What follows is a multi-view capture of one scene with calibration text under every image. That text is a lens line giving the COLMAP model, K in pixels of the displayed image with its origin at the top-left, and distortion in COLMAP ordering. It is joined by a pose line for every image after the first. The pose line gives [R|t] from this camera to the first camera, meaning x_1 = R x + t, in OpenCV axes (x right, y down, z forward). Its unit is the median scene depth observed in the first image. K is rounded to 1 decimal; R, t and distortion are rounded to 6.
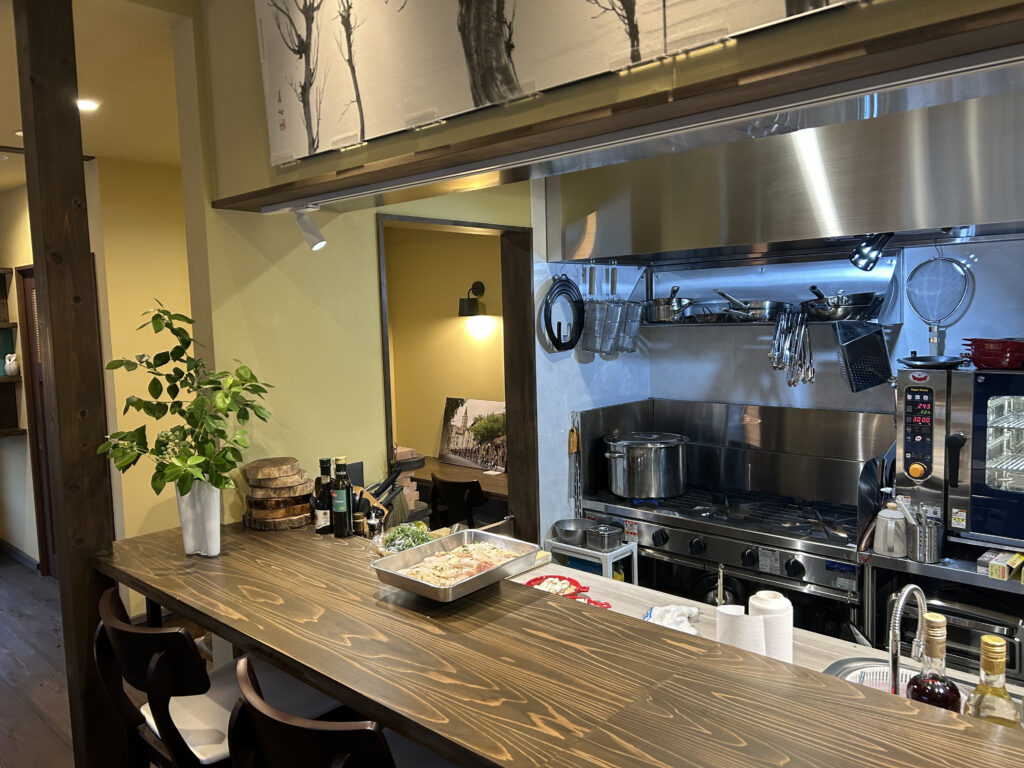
lens RADIAL K [[777.2, 0, 511.7], [0, 777.2, 386.2], [0, 0, 1]] dist [0.000890, -0.000935]
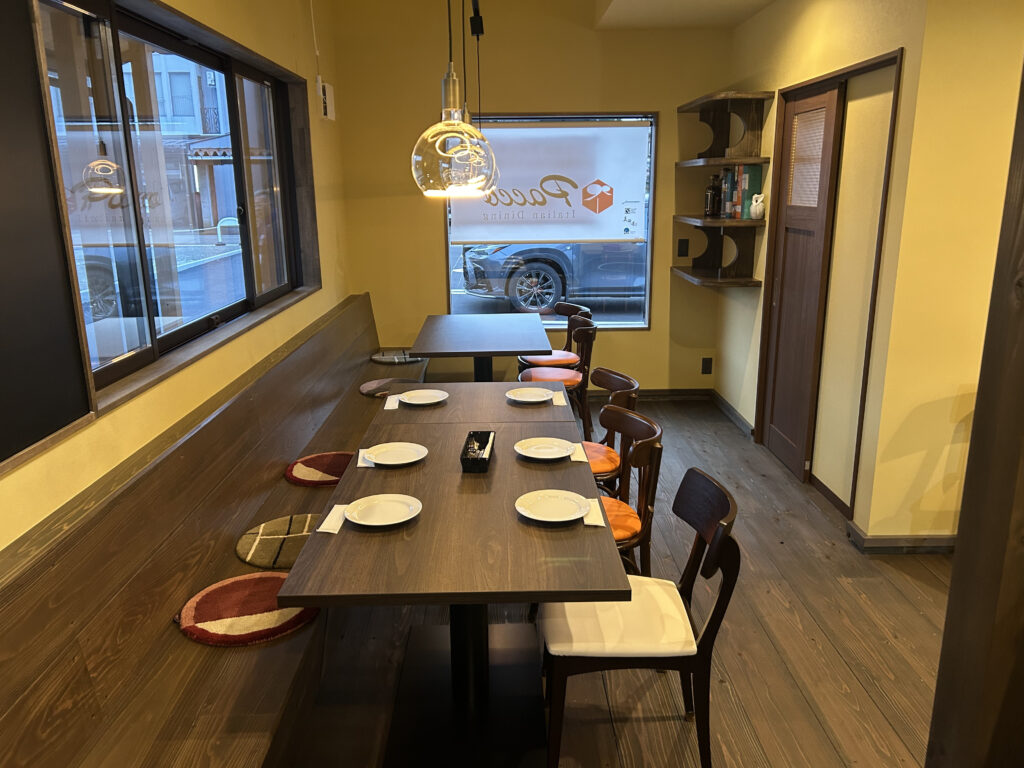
lens RADIAL K [[777.2, 0, 511.3], [0, 777.2, 383.6], [0, 0, 1]] dist [0.000890, -0.000935]
pose [[0.690197, 0.198923, -0.695742, -0.178310], [-0.073589, 0.975784, 0.205988, 0.007516], [0.719870, -0.090973, 0.688122, 0.167082]]
